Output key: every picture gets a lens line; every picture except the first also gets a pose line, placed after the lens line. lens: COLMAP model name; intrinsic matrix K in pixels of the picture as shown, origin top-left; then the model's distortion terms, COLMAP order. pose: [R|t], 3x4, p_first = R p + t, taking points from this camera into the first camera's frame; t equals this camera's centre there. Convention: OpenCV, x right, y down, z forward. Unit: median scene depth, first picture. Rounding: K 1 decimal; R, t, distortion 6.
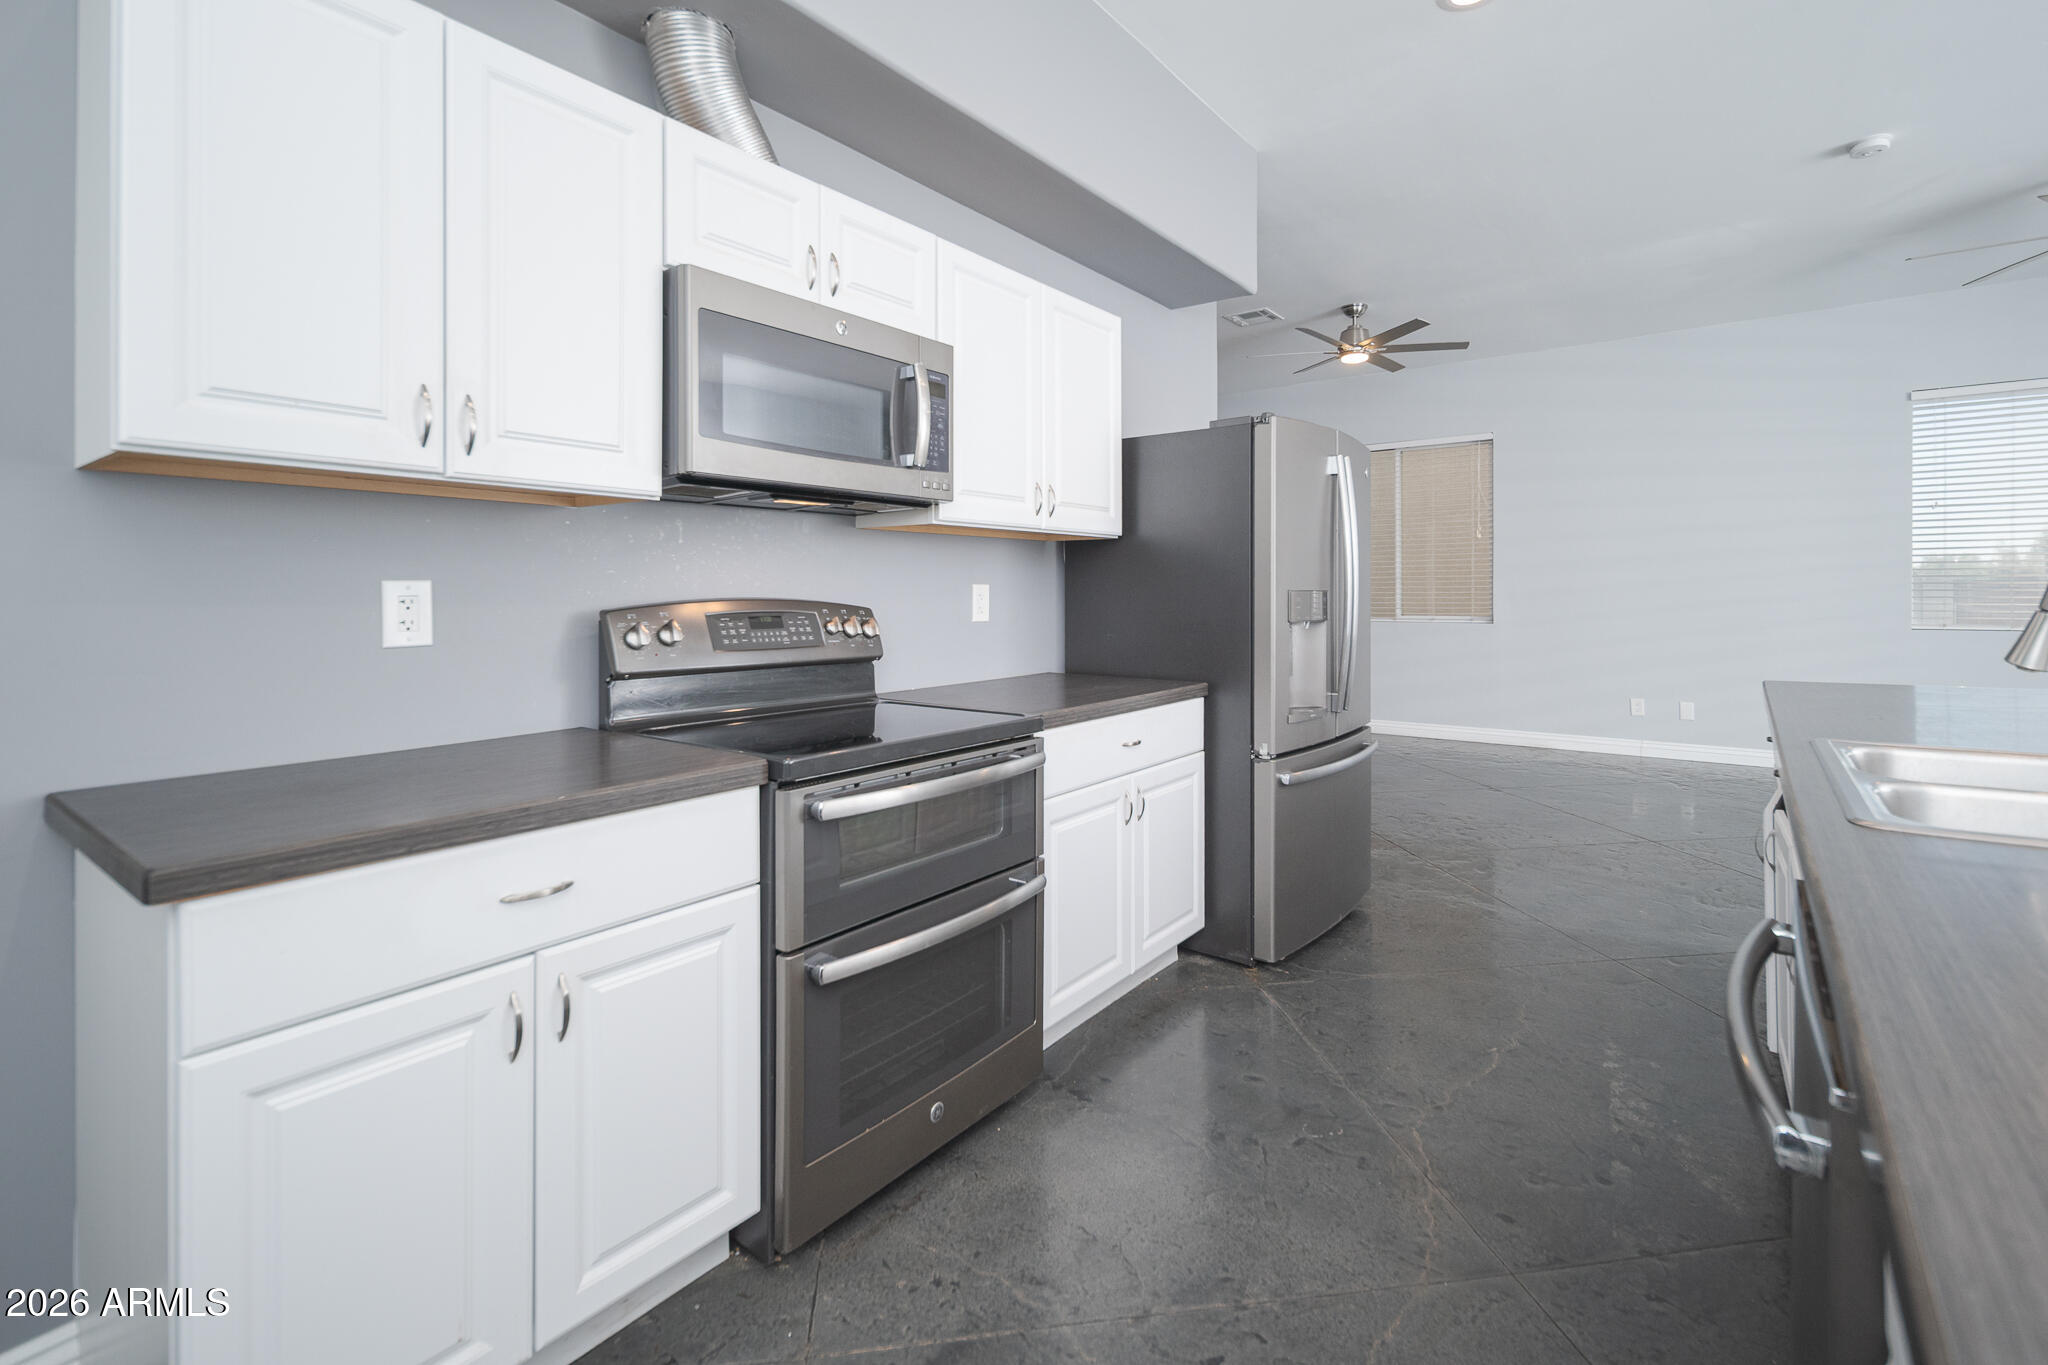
lens RADIAL K [[929.3, 0, 1020.9], [0, 929.3, 606.0], [0, 0, 1]] dist [-0.000533, 0.000274]
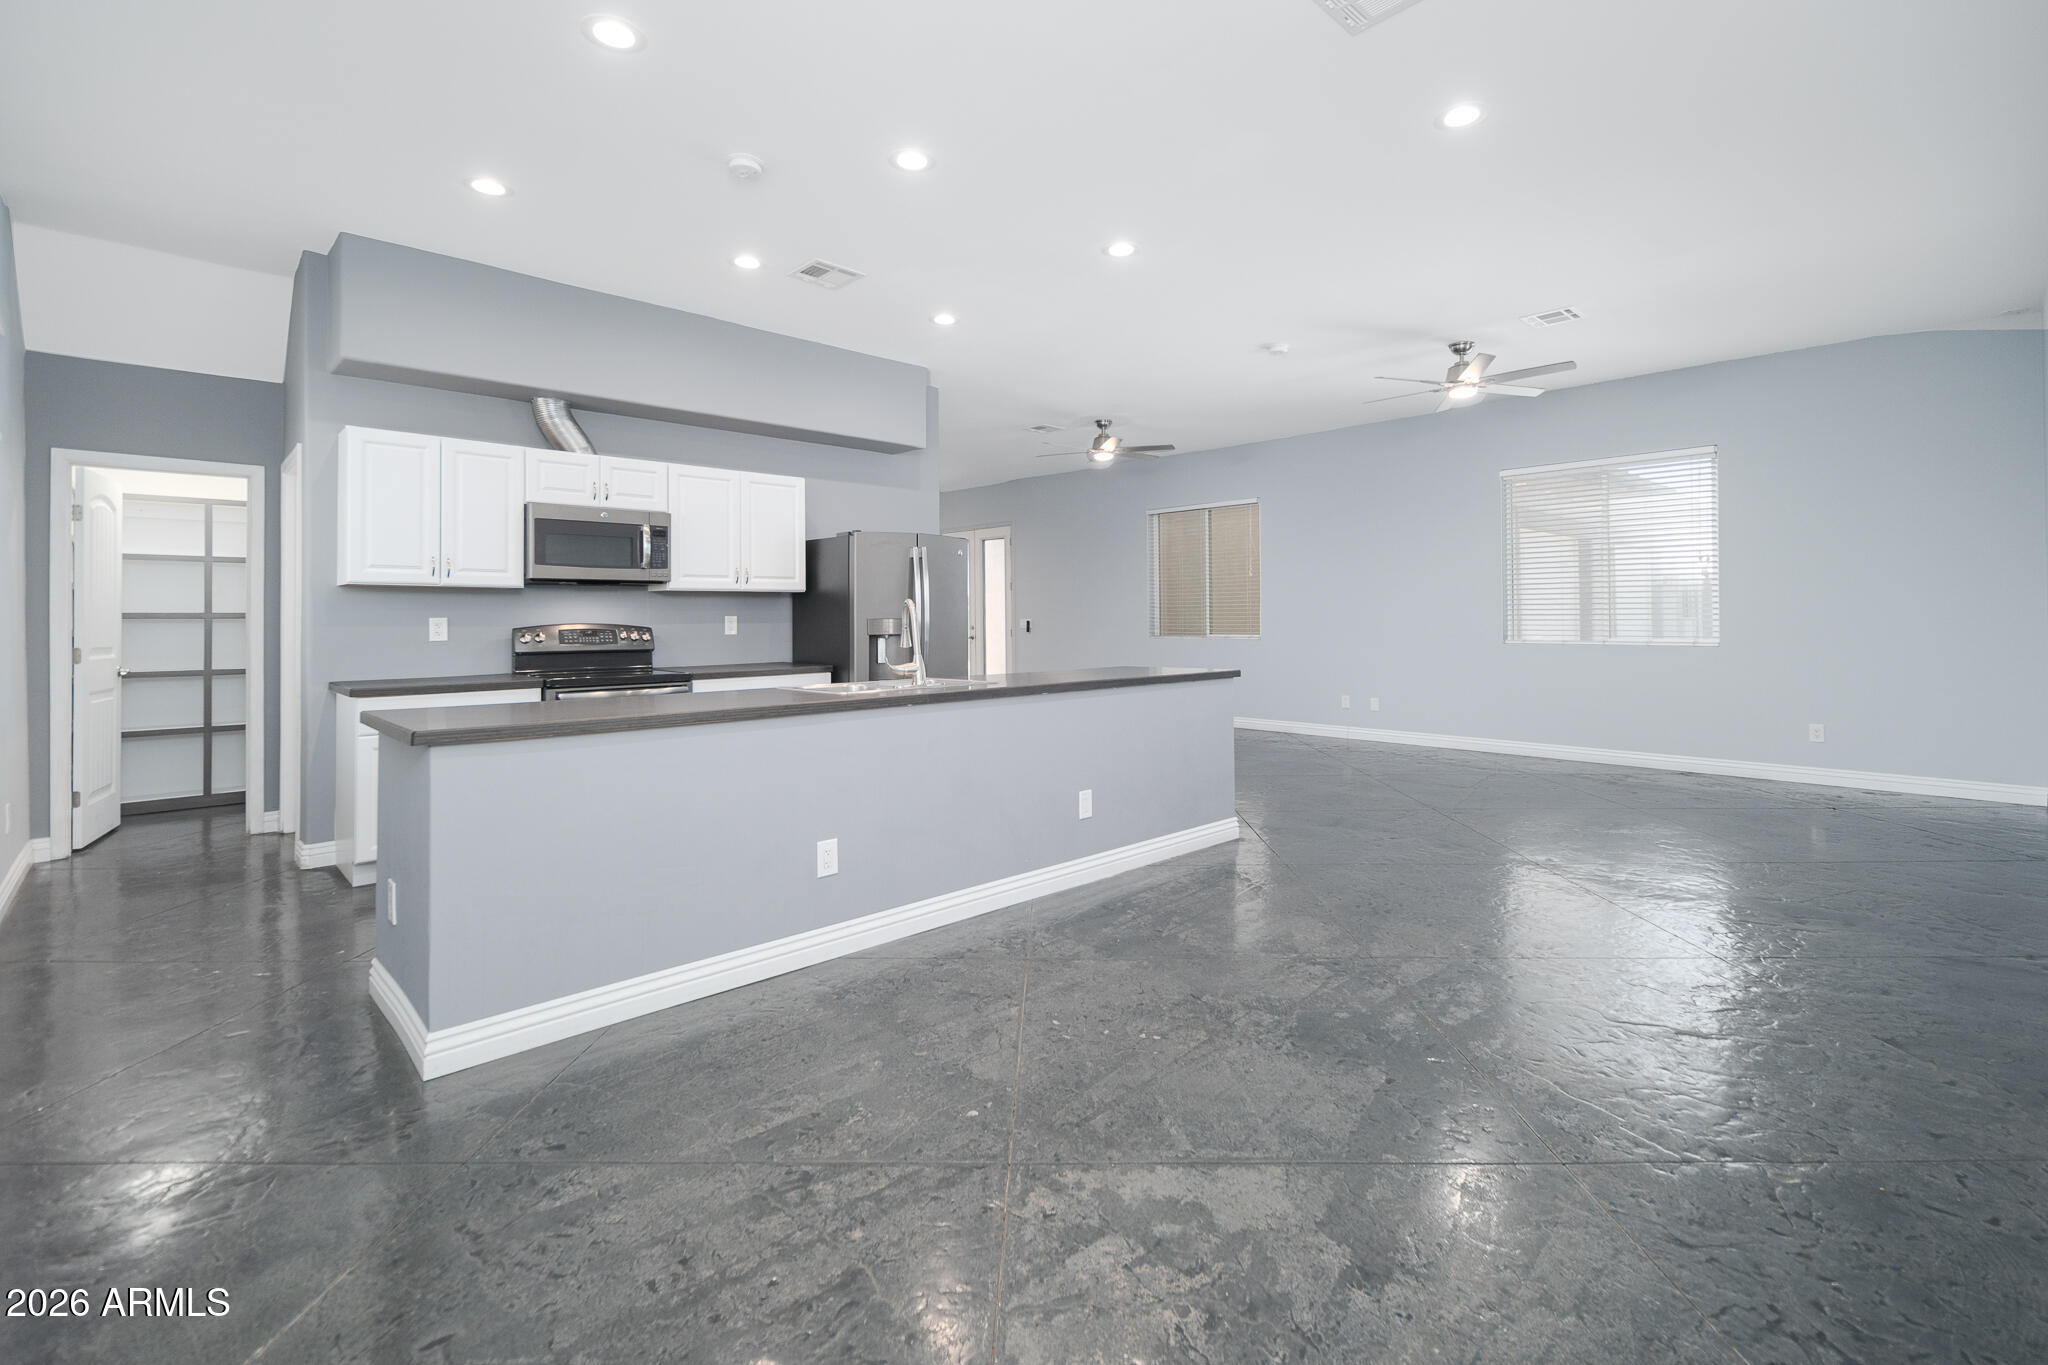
lens RADIAL K [[929.3, 0, 1020.9], [0, 929.3, 606.0], [0, 0, 1]] dist [-0.000533, 0.000274]
pose [[0.987643, -0.001096, -0.156716, 0.862313], [-0.001882, 0.999821, -0.018852, -0.007227], [0.156709, 0.018914, 0.987464, -0.851771]]
